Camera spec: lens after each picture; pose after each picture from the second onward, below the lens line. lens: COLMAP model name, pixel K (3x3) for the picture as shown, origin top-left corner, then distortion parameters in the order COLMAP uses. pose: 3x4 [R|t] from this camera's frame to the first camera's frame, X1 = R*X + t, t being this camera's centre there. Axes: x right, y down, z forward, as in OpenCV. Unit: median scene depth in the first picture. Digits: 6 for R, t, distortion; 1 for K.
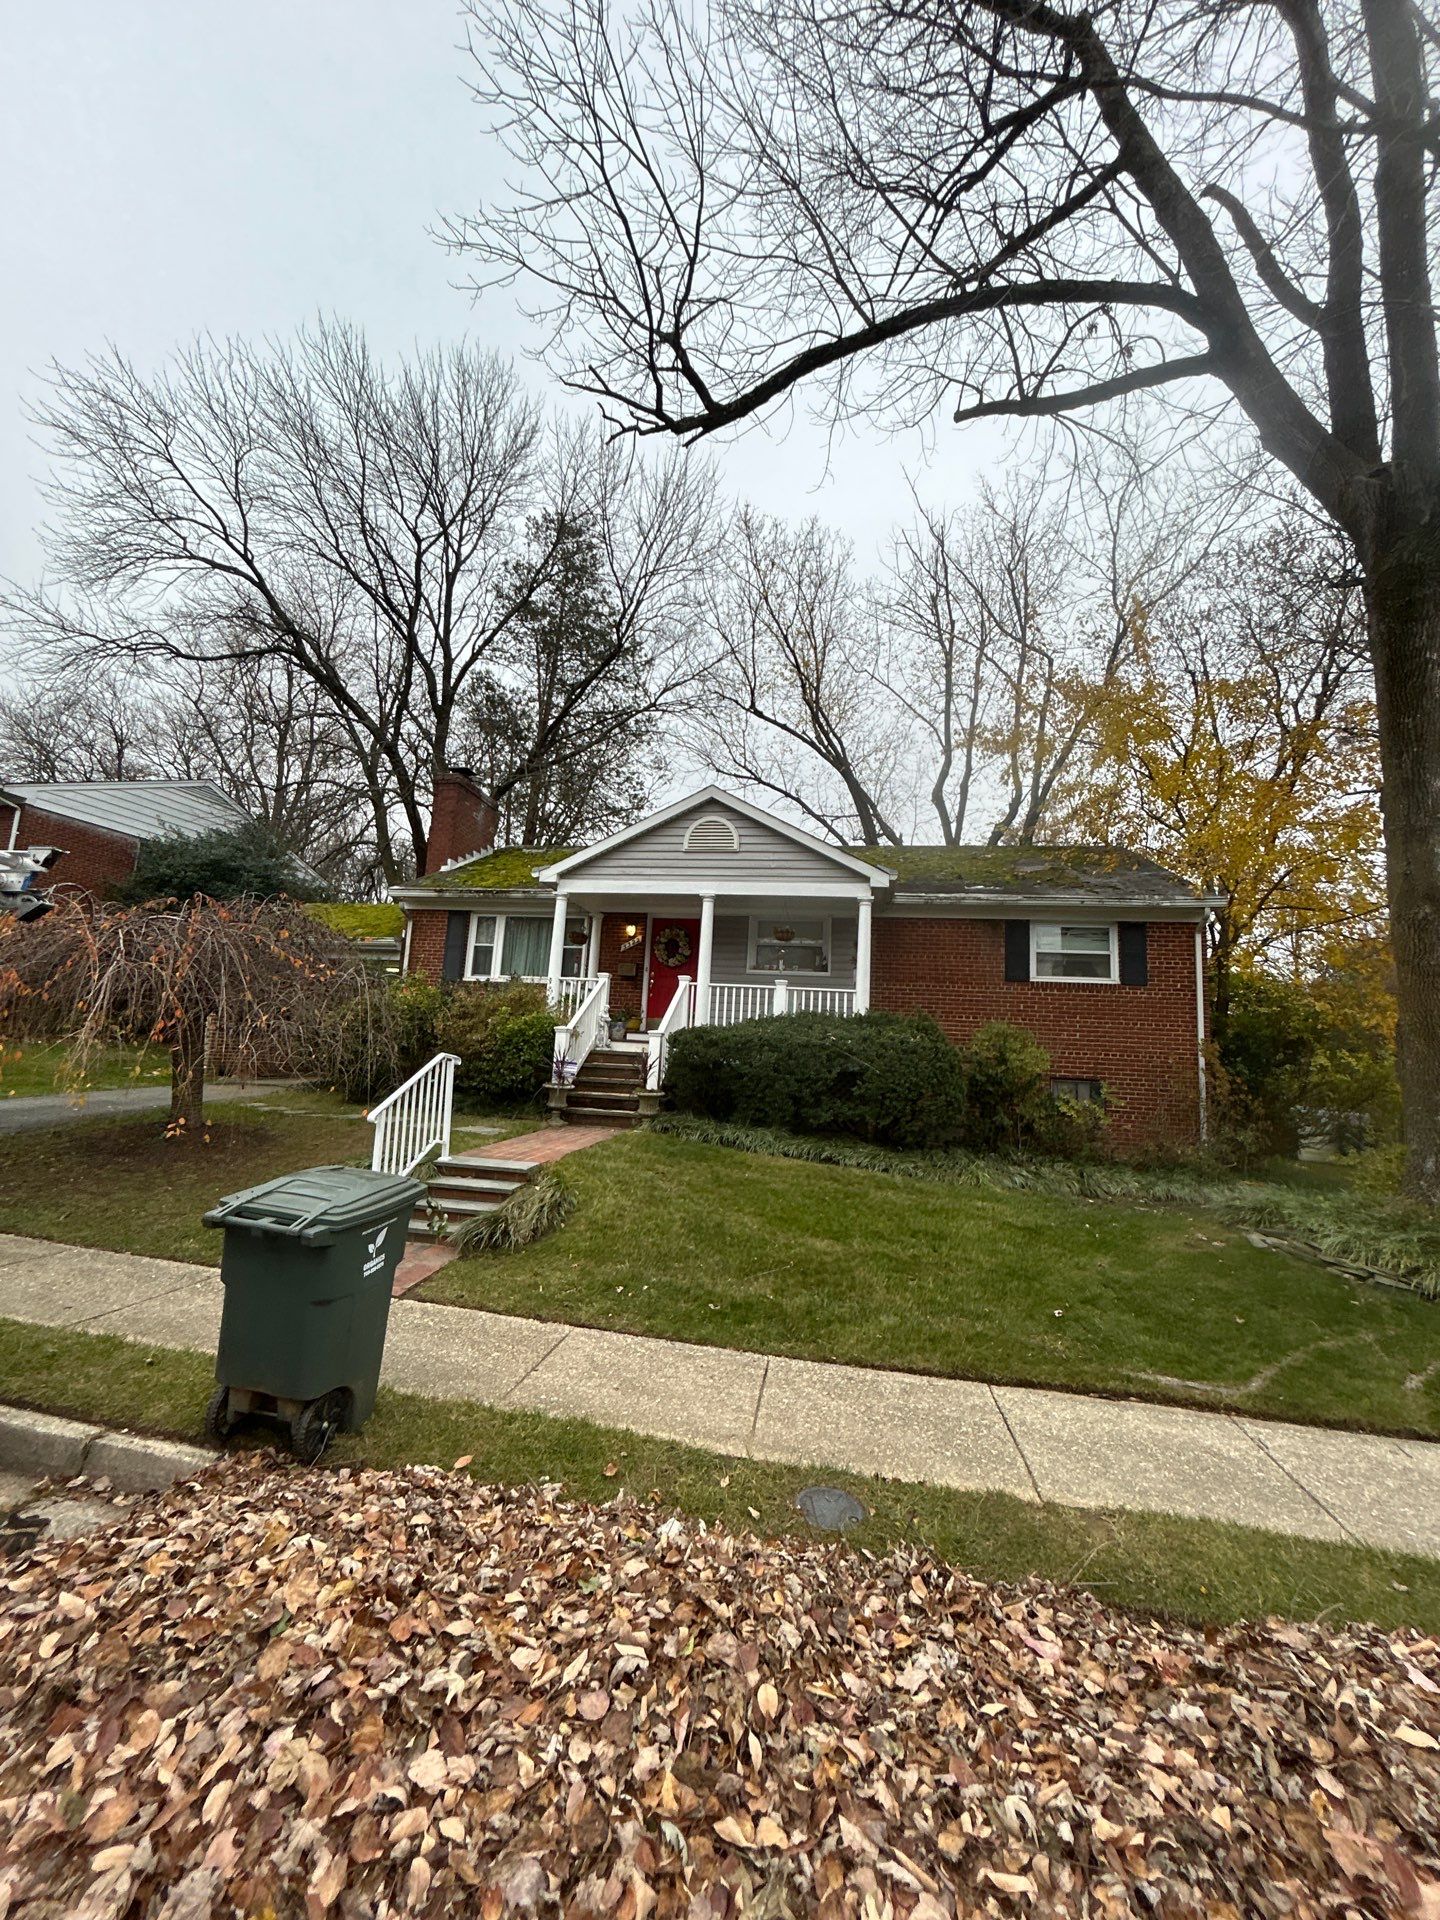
lens RADIAL K [[759.5, 0, 720.9], [0, 759.5, 957.2], [0, 0, 1]] dist [0.000962, 0.000051]
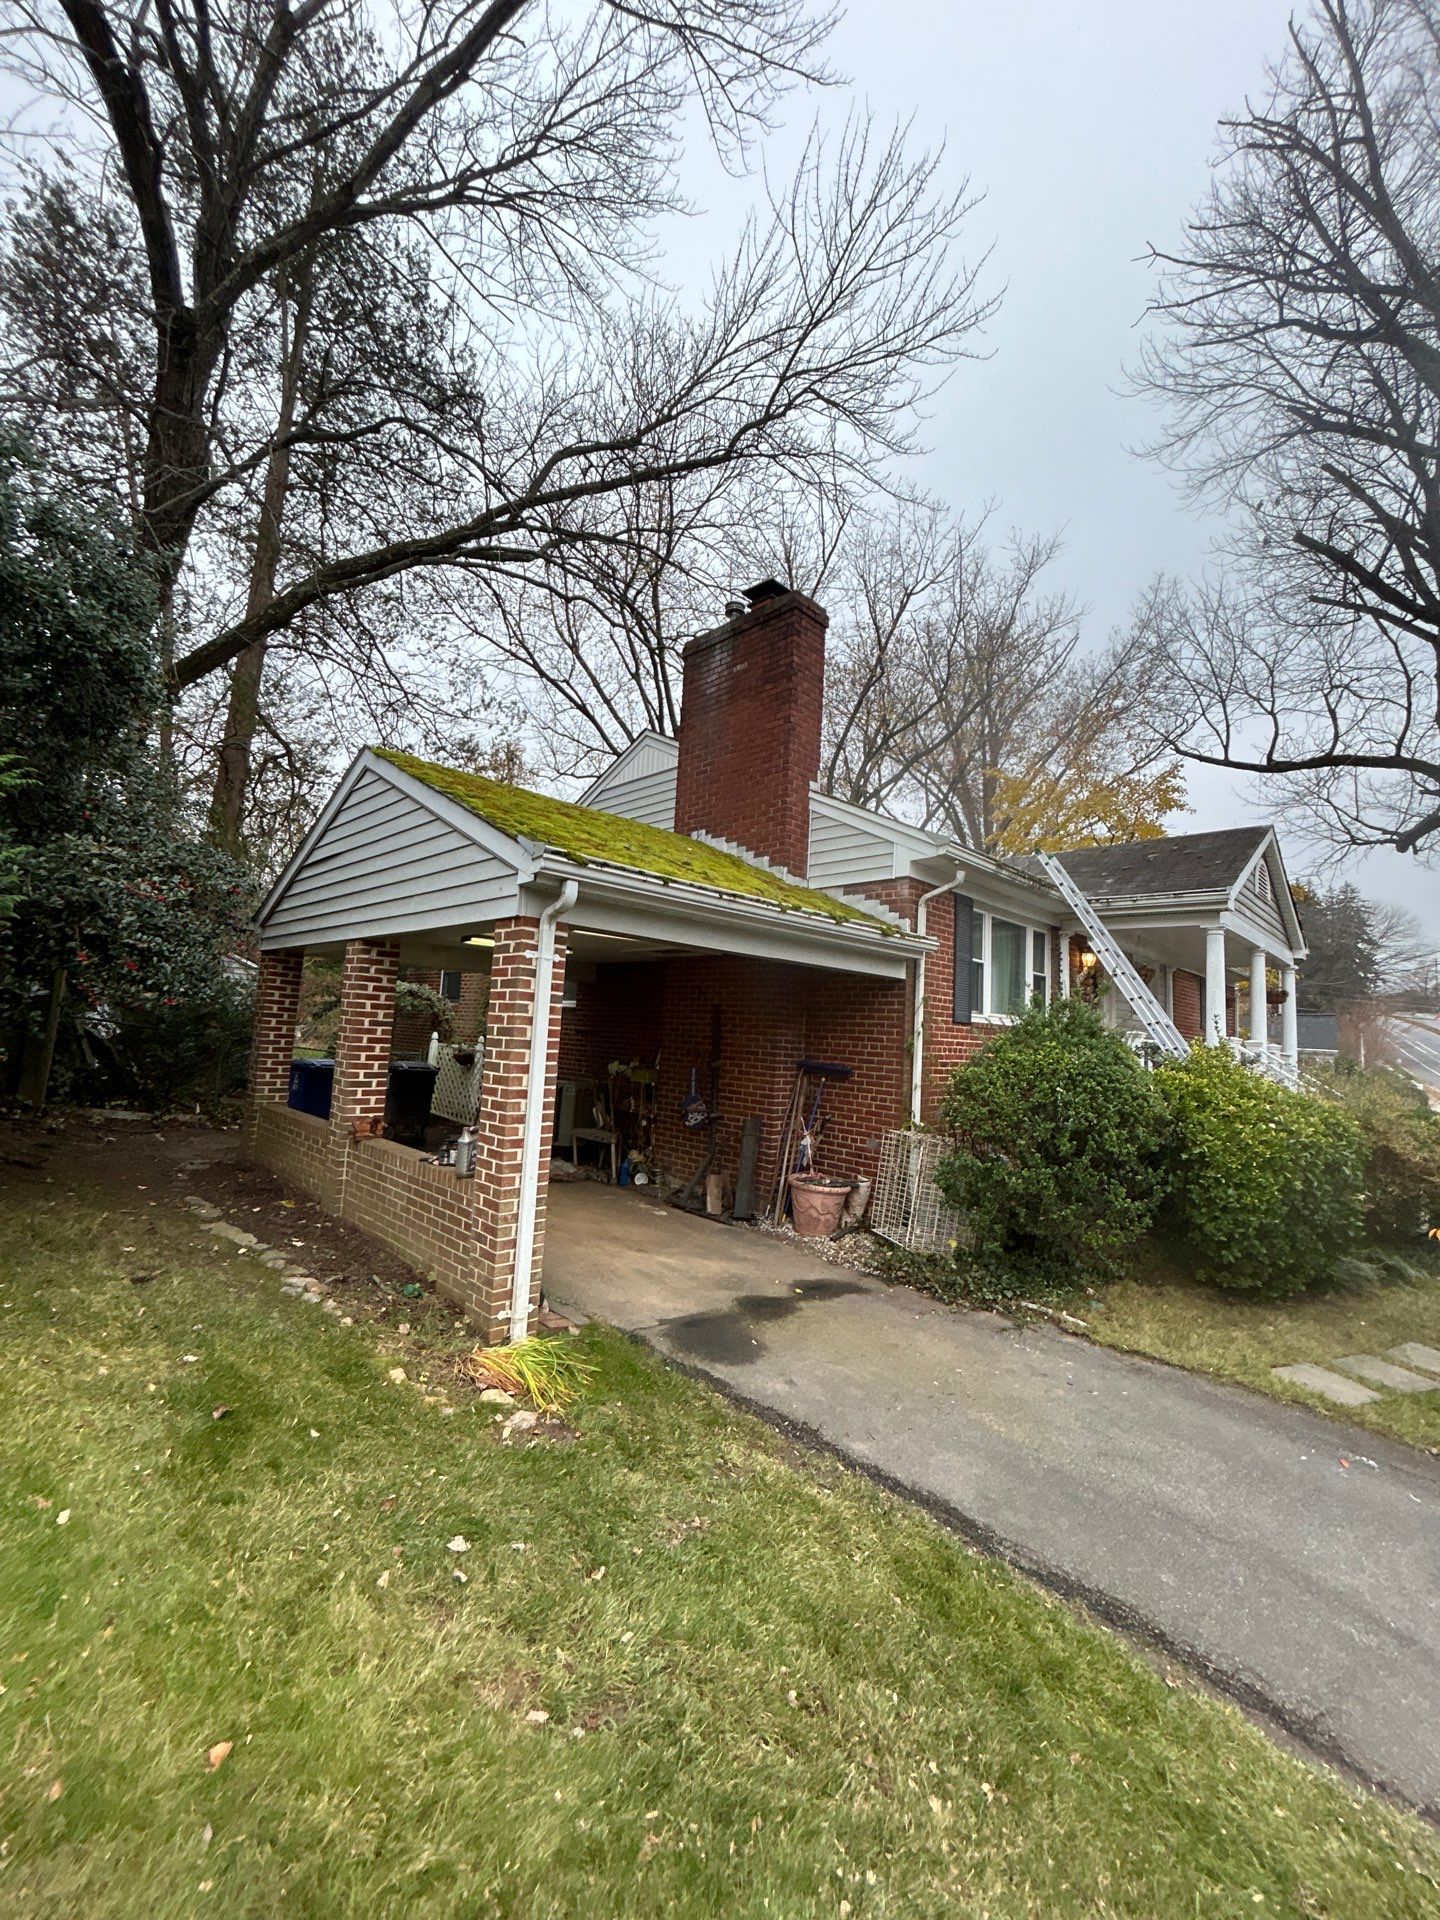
lens RADIAL K [[767.4, 0, 728.8], [0, 767.4, 957.0], [0, 0, 1]] dist [-0.001474, 0.000373]
pose [[0.583633, 0.061243, 0.809705, -1.104759], [-0.138713, 0.990014, 0.025104, -0.008546], [-0.800082, -0.126968, 0.586300, 0.968343]]
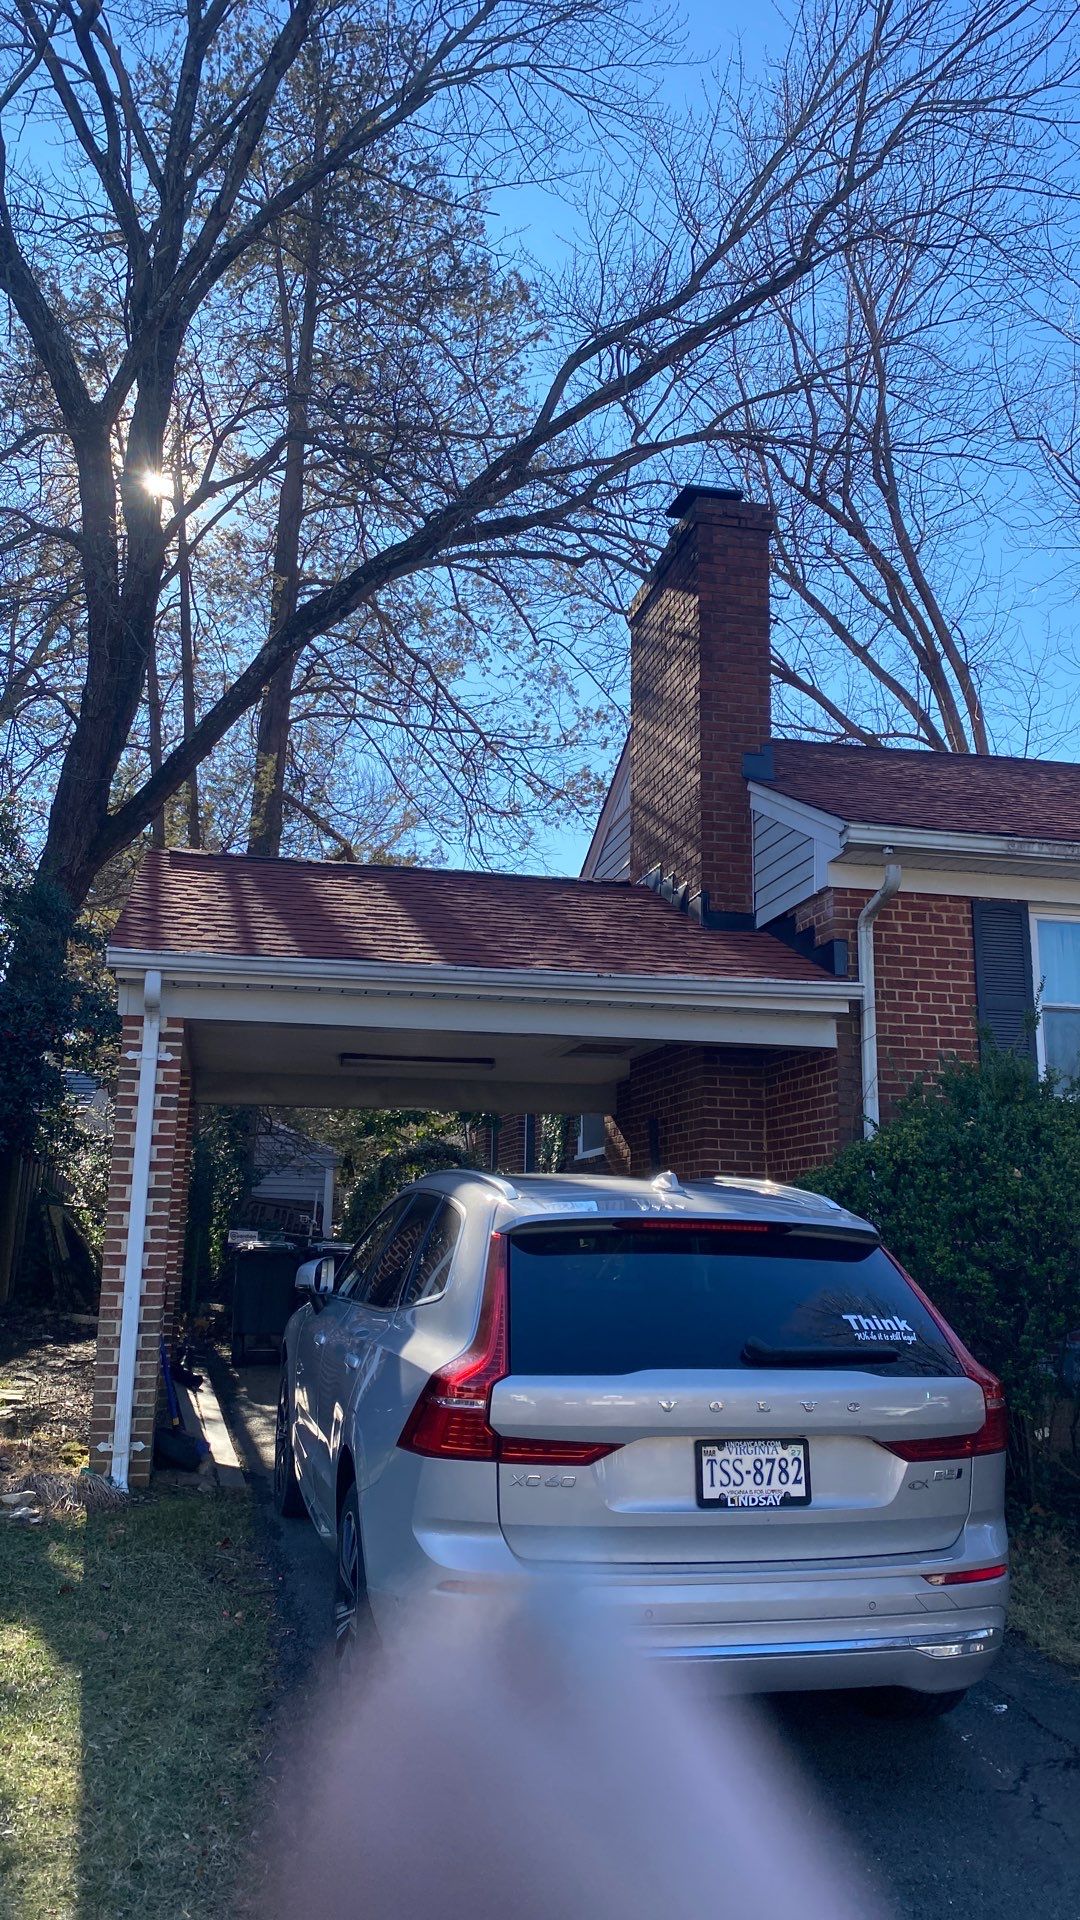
lens RADIAL K [[1465.8, 0, 566.0], [0, 1465.8, 951.5], [0, 0, 1]] dist [-0.003979, -0.001924]
pose [[0.926922, 0.034257, 0.373687, -0.927161], [-0.017232, 0.998660, -0.048807, -0.004871], [-0.374858, 0.038801, 0.926270, 0.578469]]
